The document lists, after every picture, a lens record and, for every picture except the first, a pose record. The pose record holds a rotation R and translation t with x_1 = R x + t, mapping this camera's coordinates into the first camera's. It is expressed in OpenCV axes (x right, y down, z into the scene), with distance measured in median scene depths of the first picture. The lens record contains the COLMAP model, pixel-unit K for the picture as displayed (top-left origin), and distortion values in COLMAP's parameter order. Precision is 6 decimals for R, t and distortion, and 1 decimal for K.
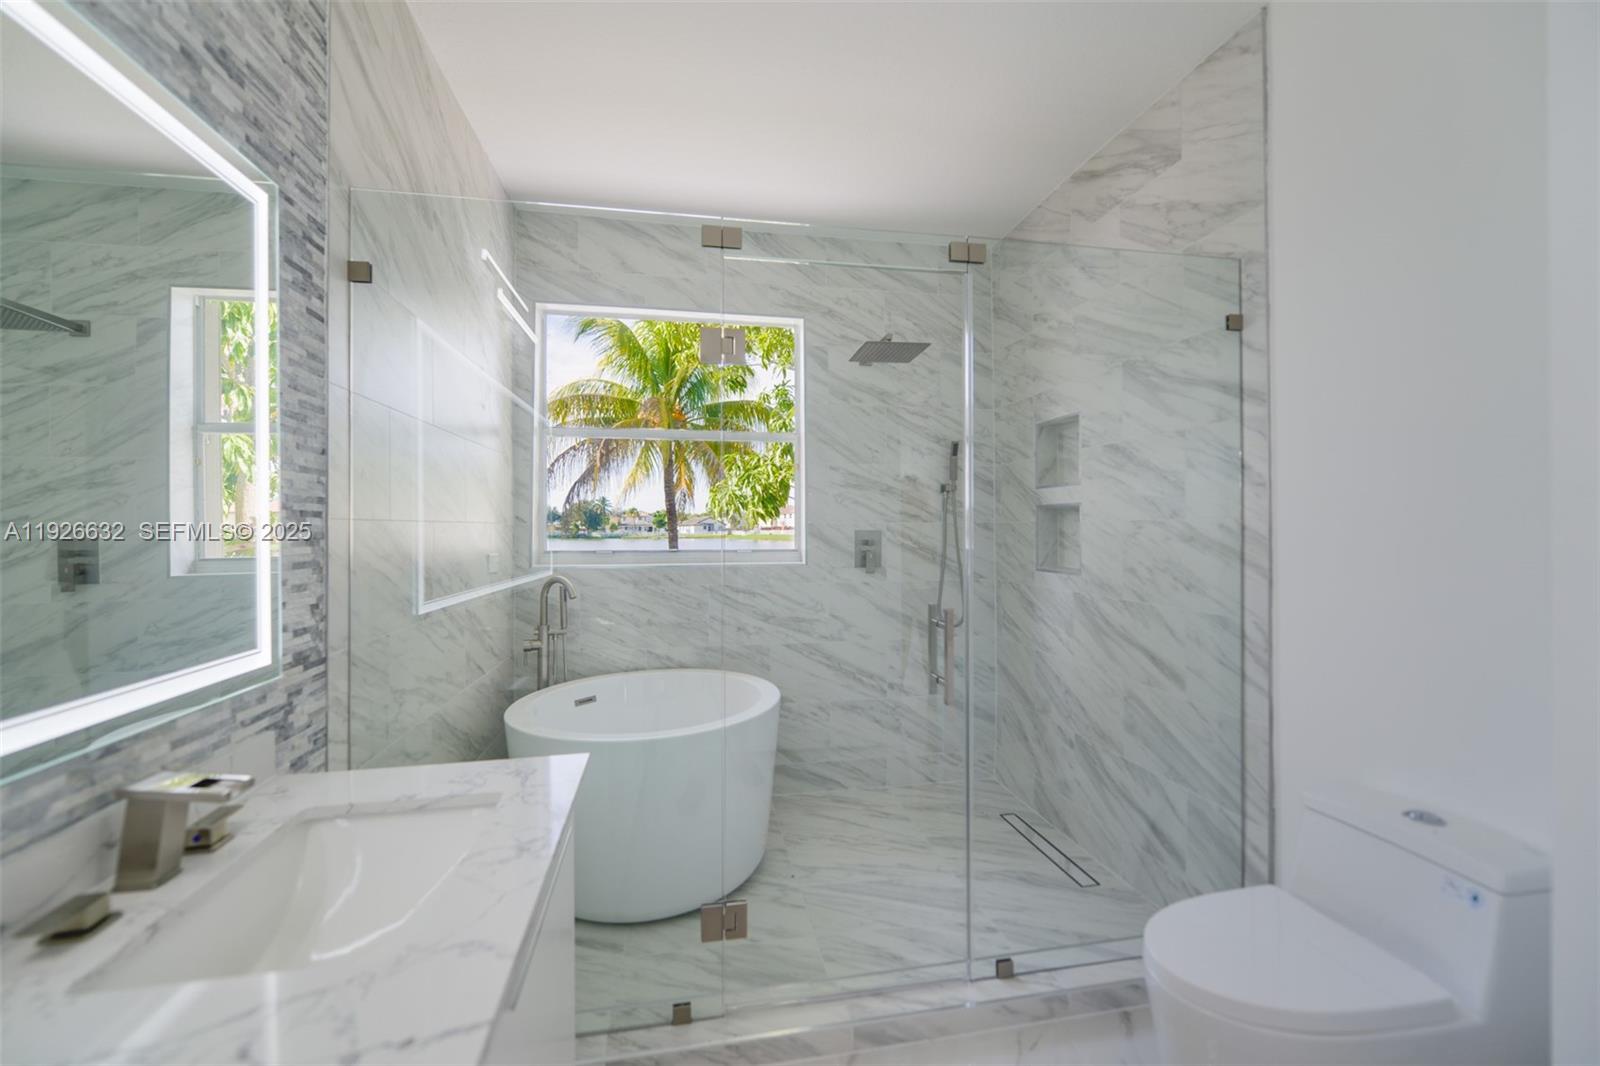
lens RADIAL K [[634.0, 0, 794.2], [0, 634.0, 530.0], [0, 0, 1]] dist [0.004668, -0.004186]
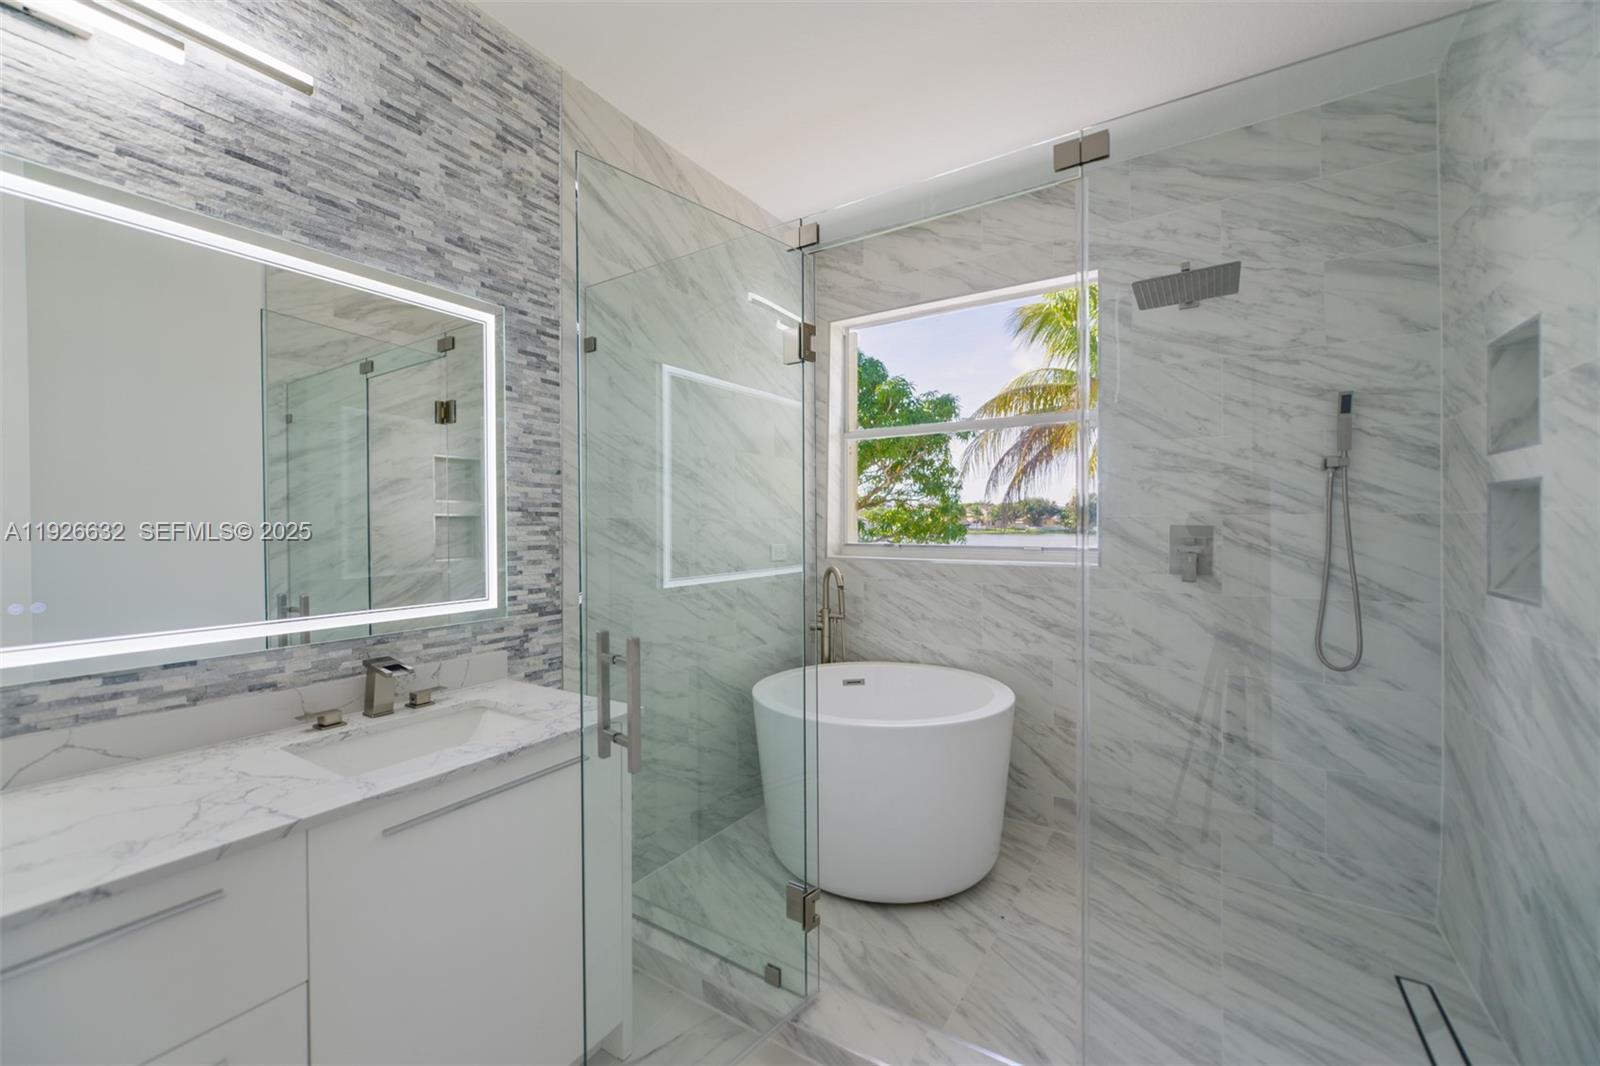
lens RADIAL K [[634.0, 0, 794.4], [0, 634.0, 529.4], [0, 0, 1]] dist [0.004668, -0.004186]
pose [[0.729368, 0.006070, -0.684095, 0.323556], [-0.000692, 0.999967, 0.008135, -0.000621], [0.684121, -0.005460, 0.729348, 0.136170]]
